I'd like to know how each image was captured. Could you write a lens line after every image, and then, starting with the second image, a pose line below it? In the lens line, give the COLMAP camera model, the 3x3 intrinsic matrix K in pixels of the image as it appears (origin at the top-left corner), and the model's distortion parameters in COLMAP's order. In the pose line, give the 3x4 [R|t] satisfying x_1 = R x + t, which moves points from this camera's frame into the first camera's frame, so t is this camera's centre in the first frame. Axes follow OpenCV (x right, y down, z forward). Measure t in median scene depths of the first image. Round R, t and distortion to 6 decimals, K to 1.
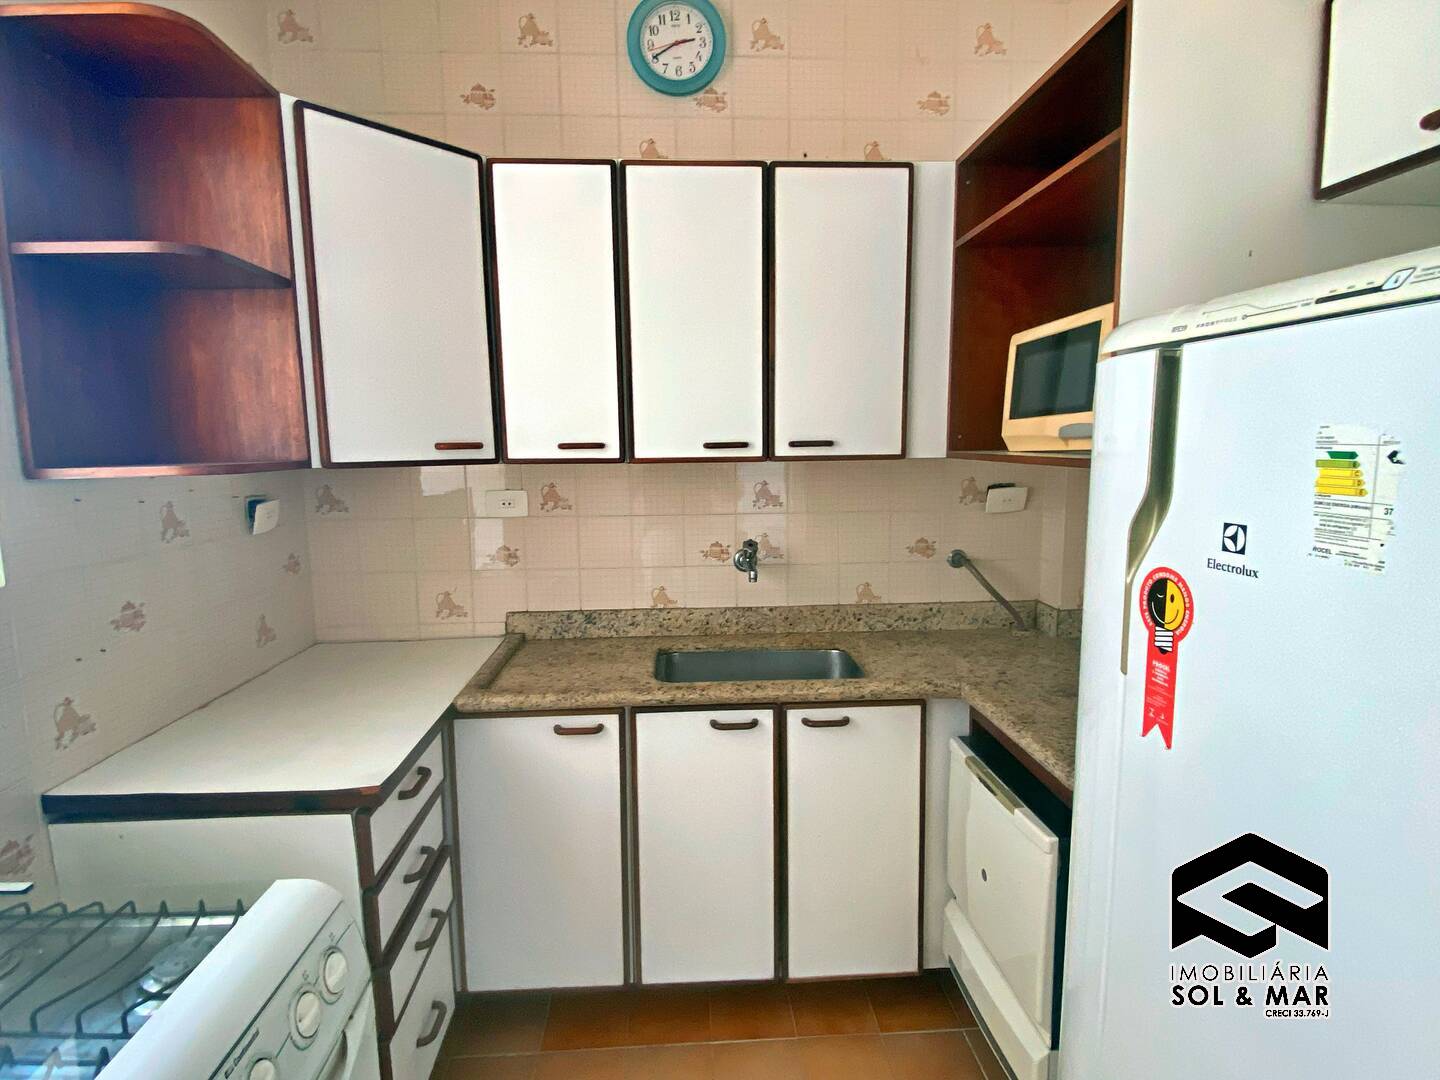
lens RADIAL K [[737.7, 0, 717.7], [0, 737.7, 537.1], [0, 0, 1]] dist [0.032347, -0.027575]
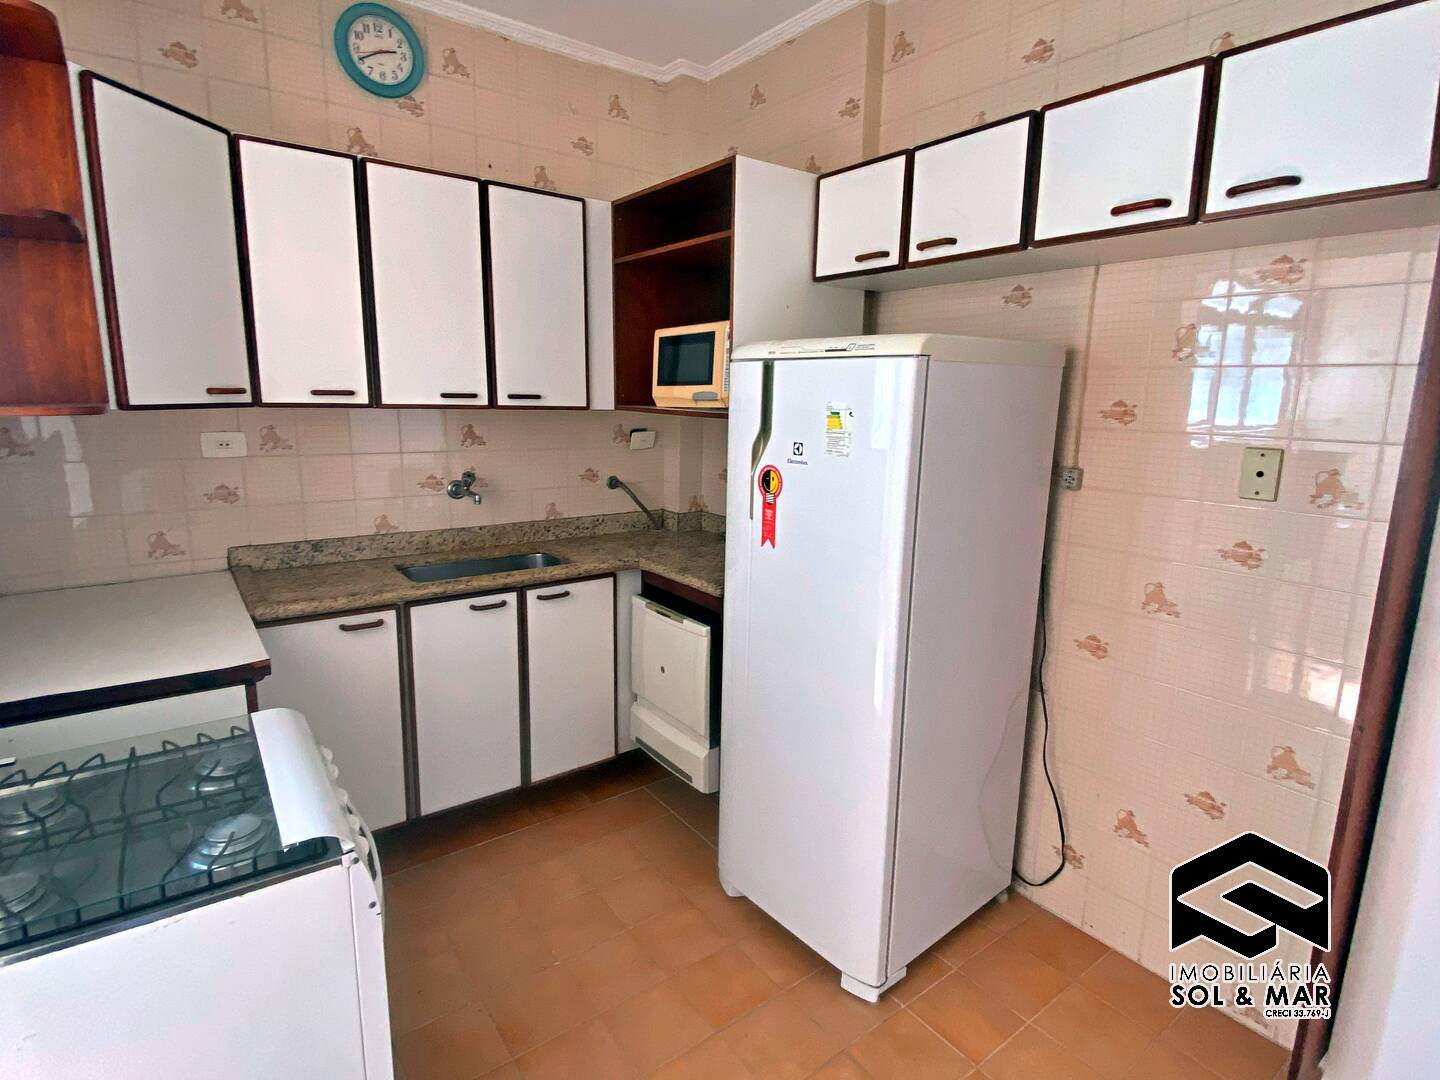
lens RADIAL K [[737.7, 0, 721.9], [0, 737.7, 526.9], [0, 0, 1]] dist [0.032347, -0.027575]
pose [[0.833739, -0.071030, 0.547572, -0.343616], [0.041045, 0.996920, 0.066824, 0.036070], [-0.550632, -0.033239, 0.834086, -0.350401]]
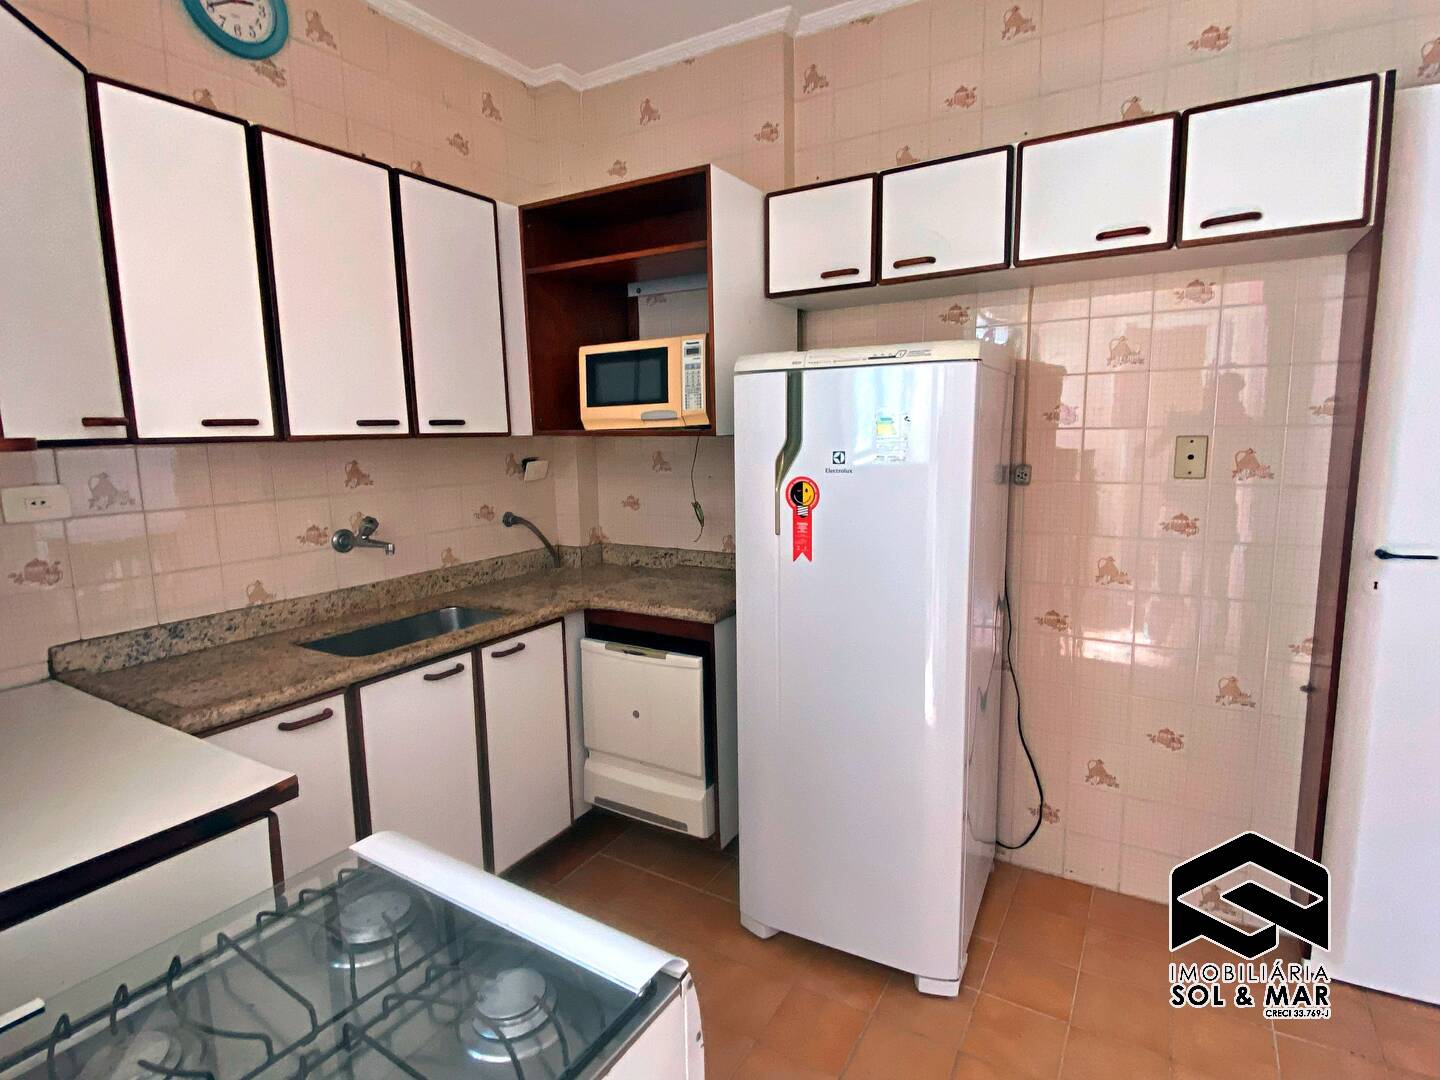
lens RADIAL K [[737.7, 0, 718.9], [0, 737.7, 530.7], [0, 0, 1]] dist [0.032347, -0.027575]
pose [[0.570532, -0.112439, 0.813542, -0.617629], [0.115630, 0.991714, 0.055973, 0.024447], [-0.813094, 0.062136, 0.578806, -0.002957]]
